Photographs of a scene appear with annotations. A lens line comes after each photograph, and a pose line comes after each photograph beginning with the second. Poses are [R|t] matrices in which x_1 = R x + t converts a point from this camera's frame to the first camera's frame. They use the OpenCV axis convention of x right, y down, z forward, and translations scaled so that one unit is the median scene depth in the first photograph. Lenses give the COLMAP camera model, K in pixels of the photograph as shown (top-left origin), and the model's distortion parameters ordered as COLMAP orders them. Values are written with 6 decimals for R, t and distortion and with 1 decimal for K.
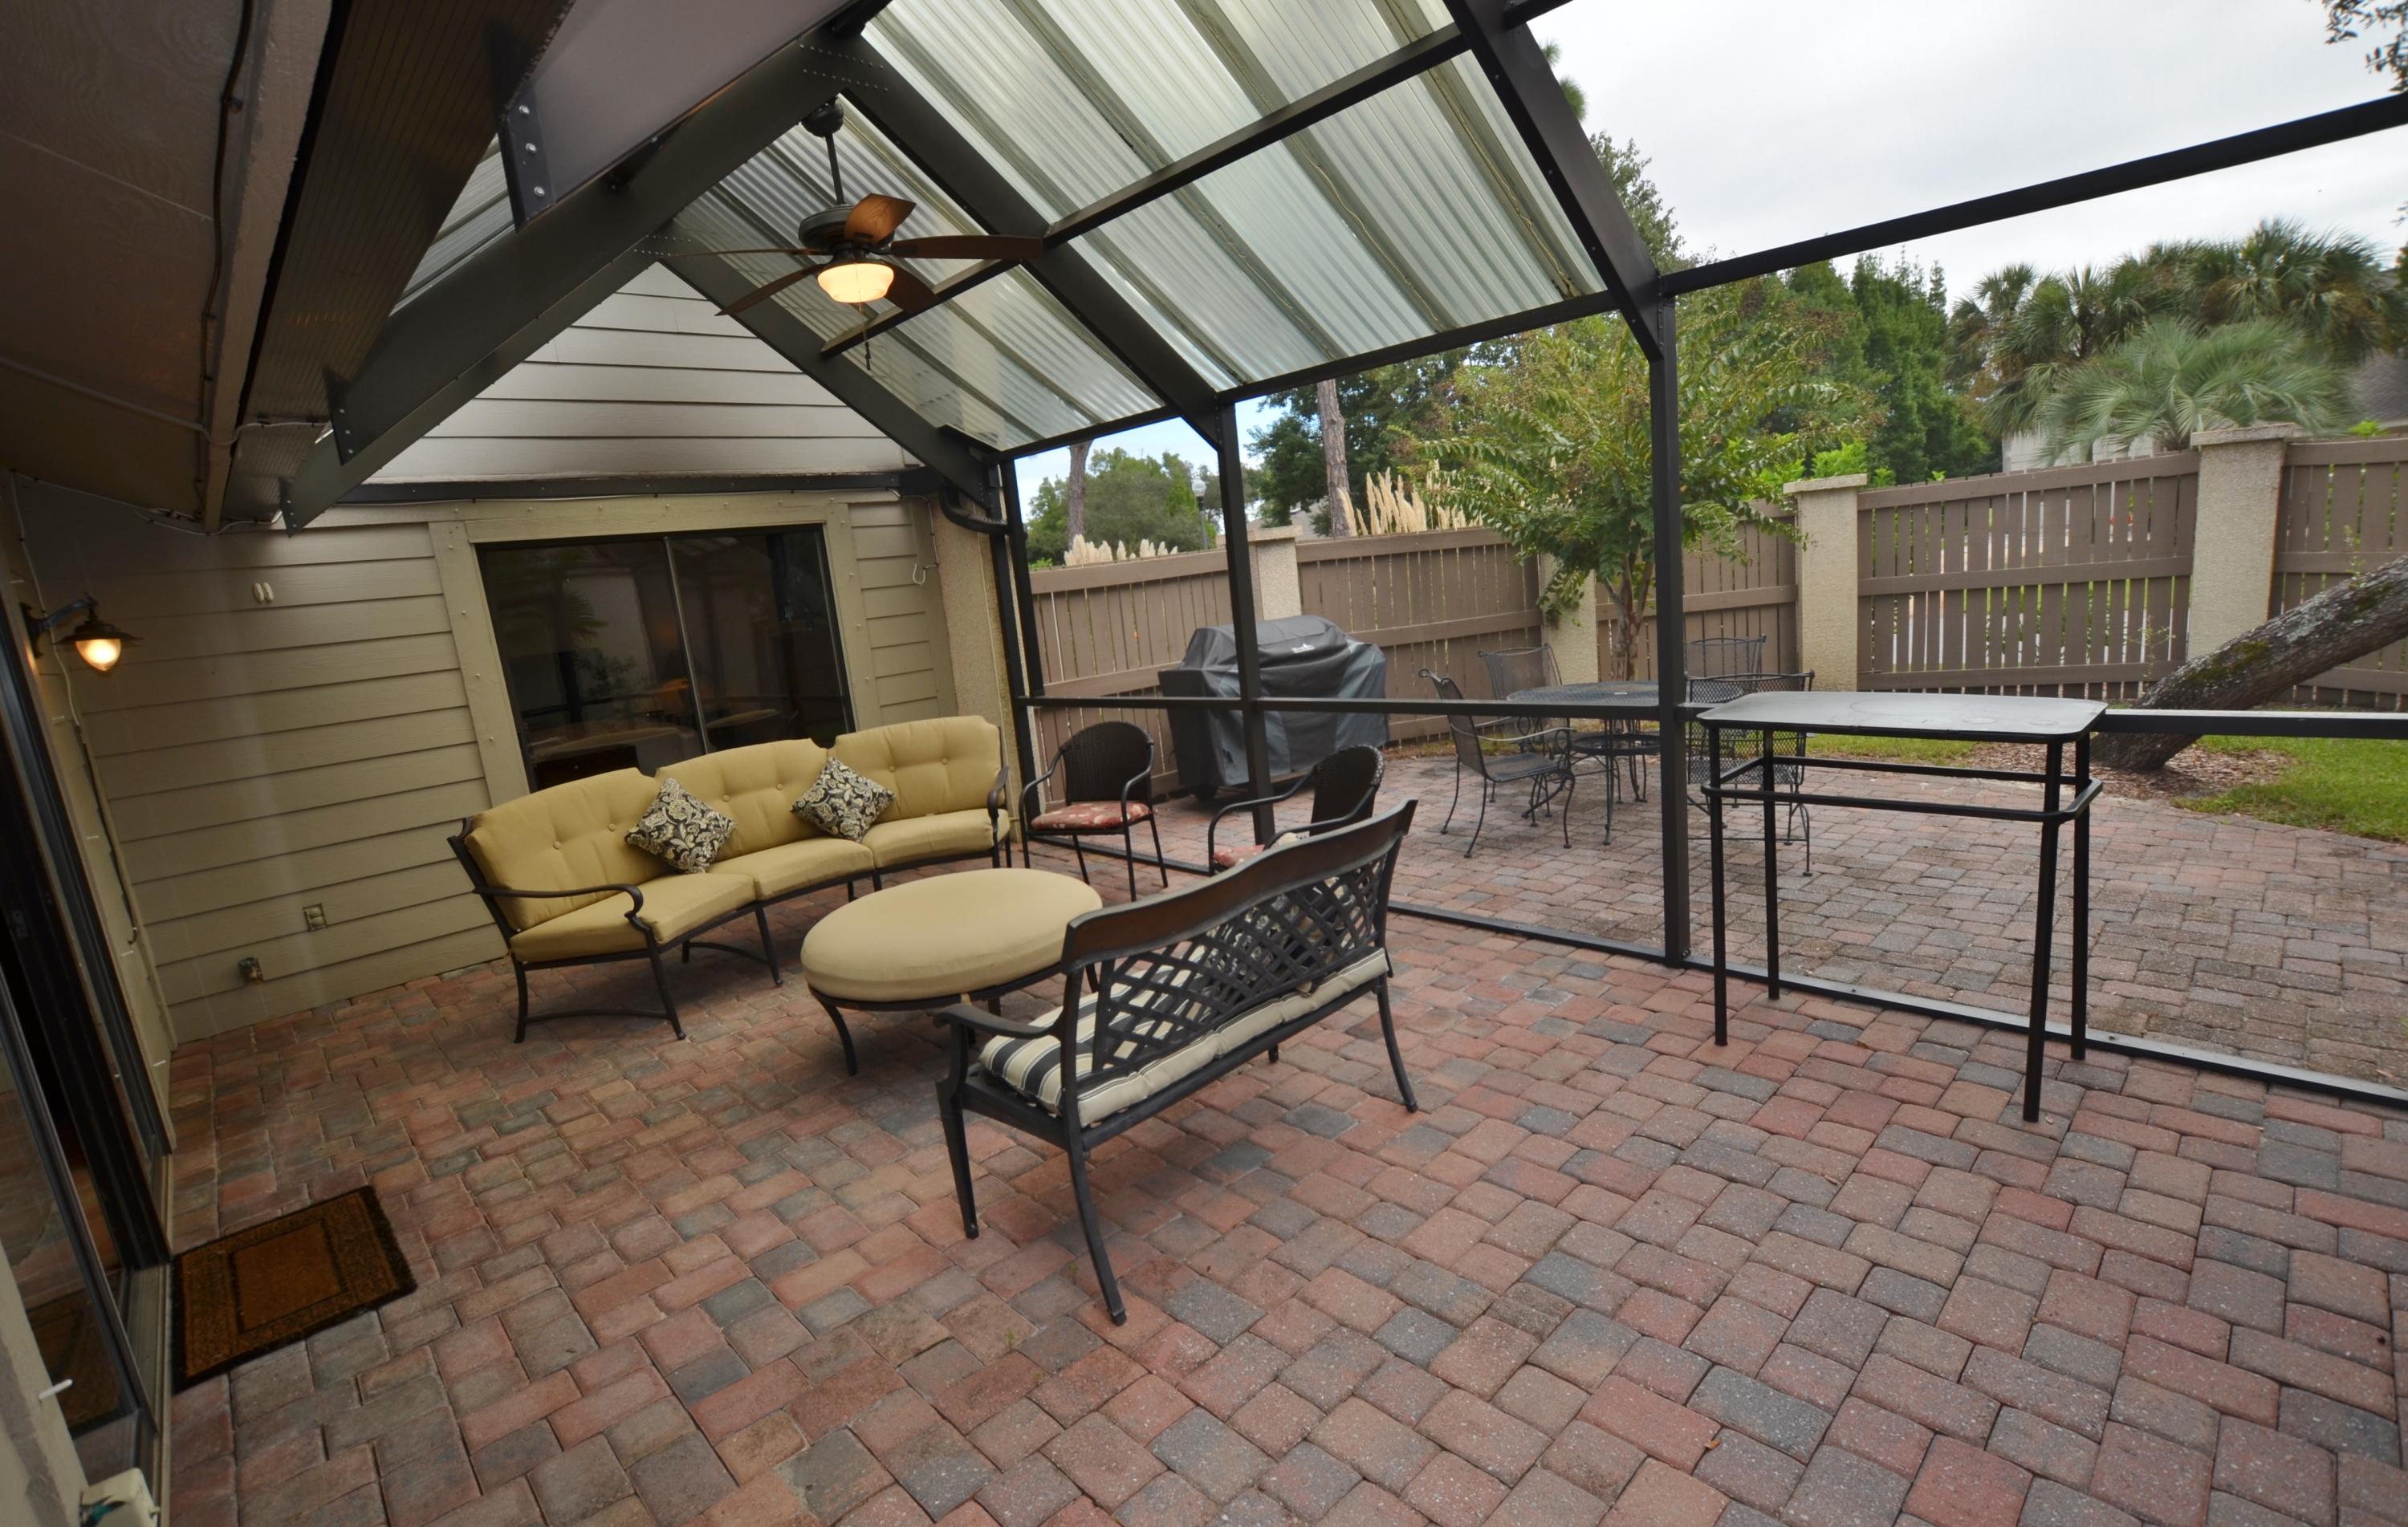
lens RADIAL K [[1085.0, 0, 1208.9], [0, 1085.0, 771.6], [0, 0, 1]] dist [-0.004644, -0.000226]
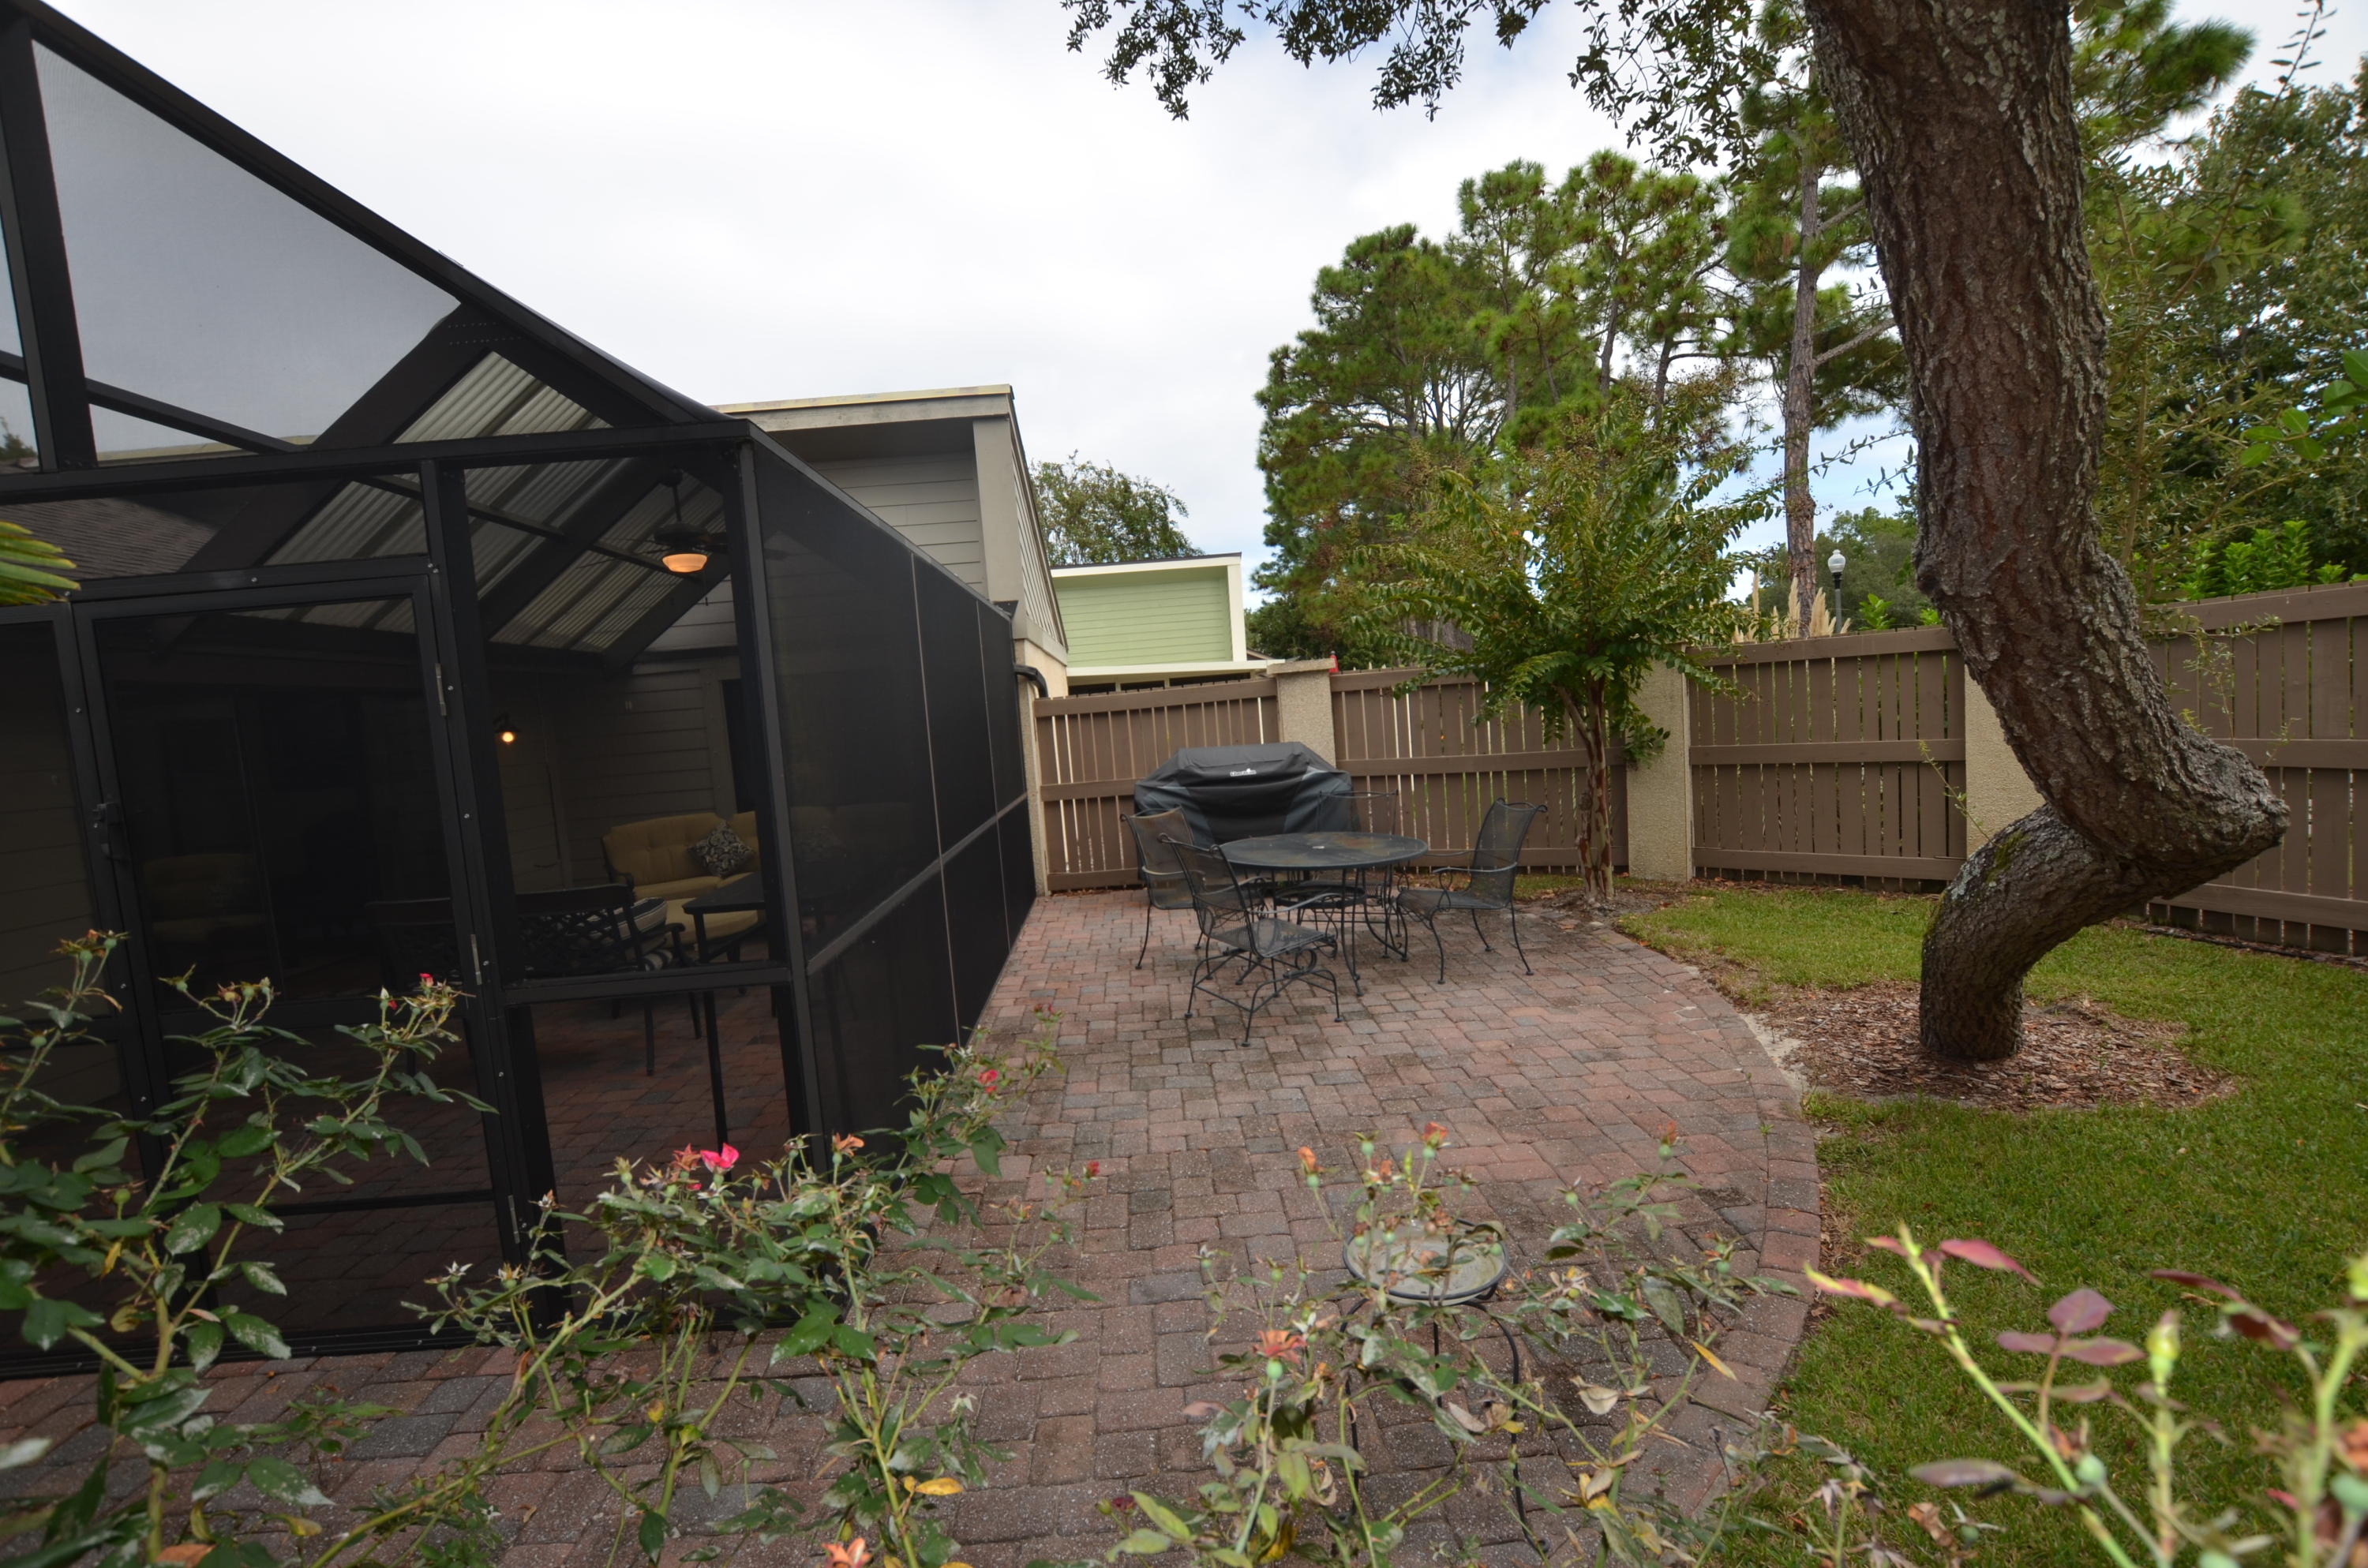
lens RADIAL K [[1057.9, 0, 1180.8], [0, 1057.9, 790.8], [0, 0, 1]] dist [-0.014358, 0.002204]
pose [[0.750572, 0.098493, -0.653407, 1.712099], [-0.122398, 0.992440, 0.008999, -0.217530], [0.649354, 0.073221, 0.756953, 0.281632]]
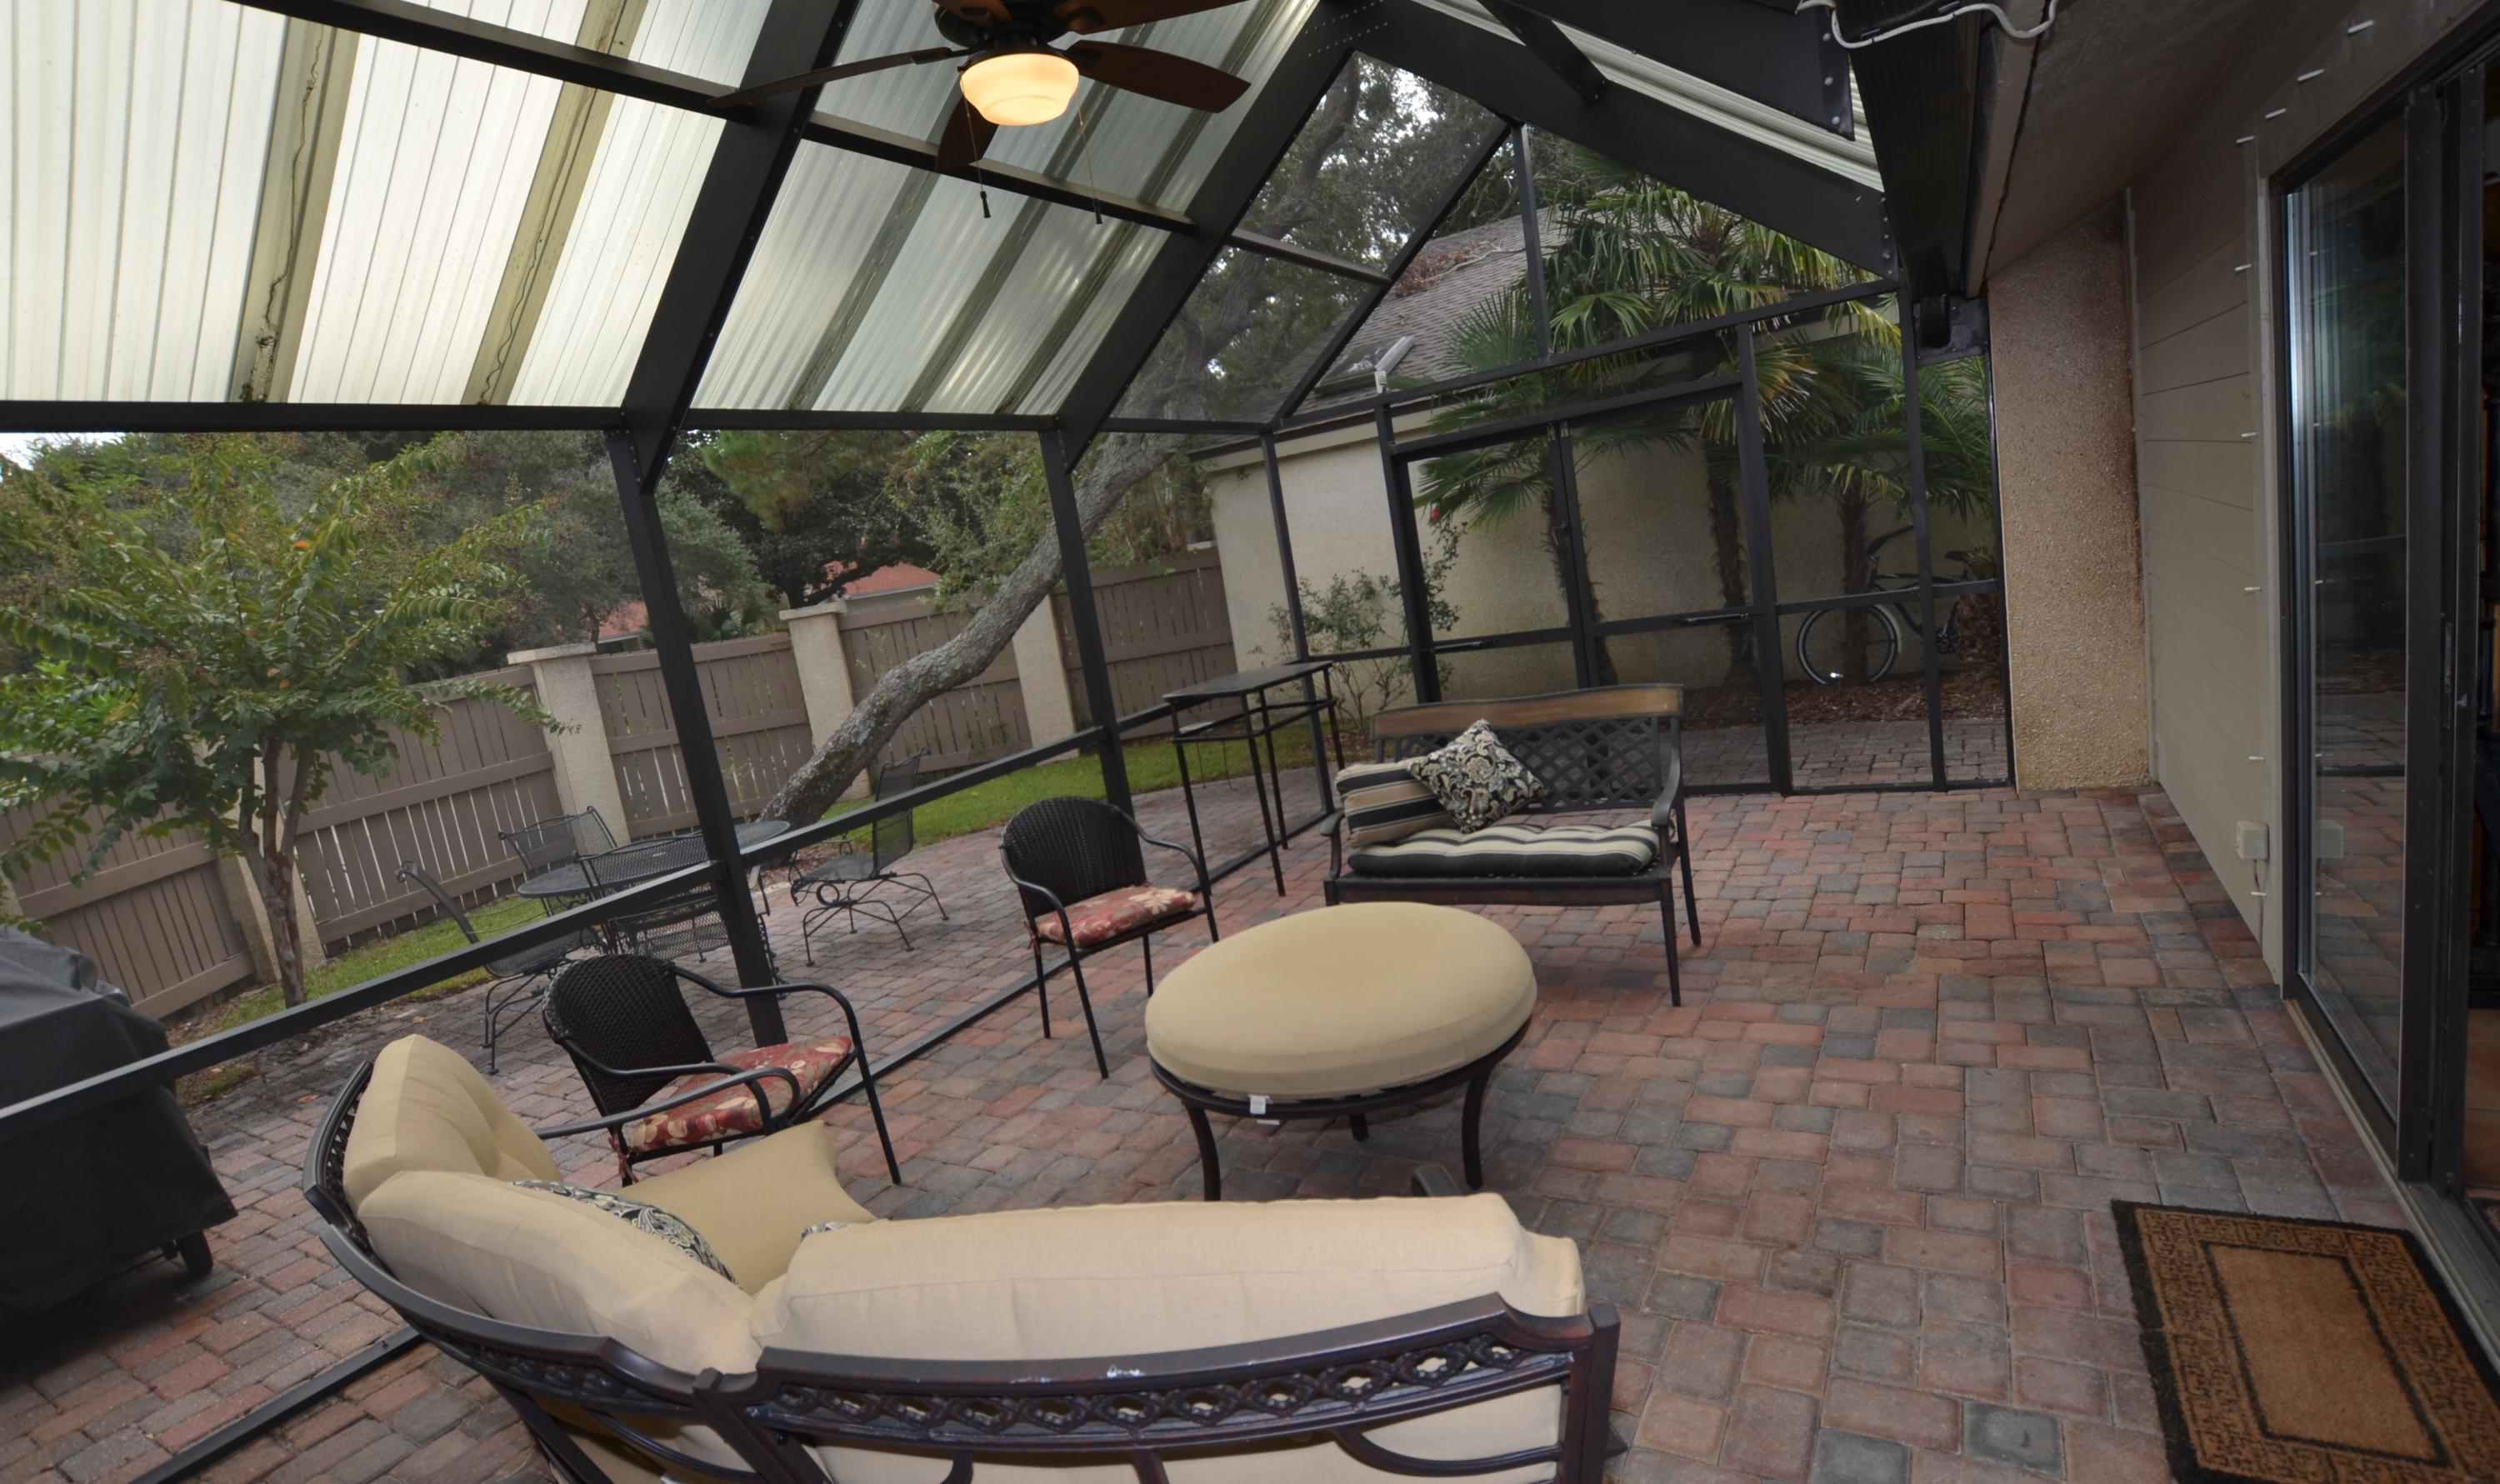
lens RADIAL K [[1202.7, 0, 1255.9], [0, 1202.7, 751.5], [0, 0, 1]] dist [0.000828, 0.000055]
pose [[-0.254844, -0.011960, 0.966908, -0.962061], [0.363043, 0.925593, 0.107135, -0.110487], [-0.896244, 0.378332, -0.231540, 1.108117]]
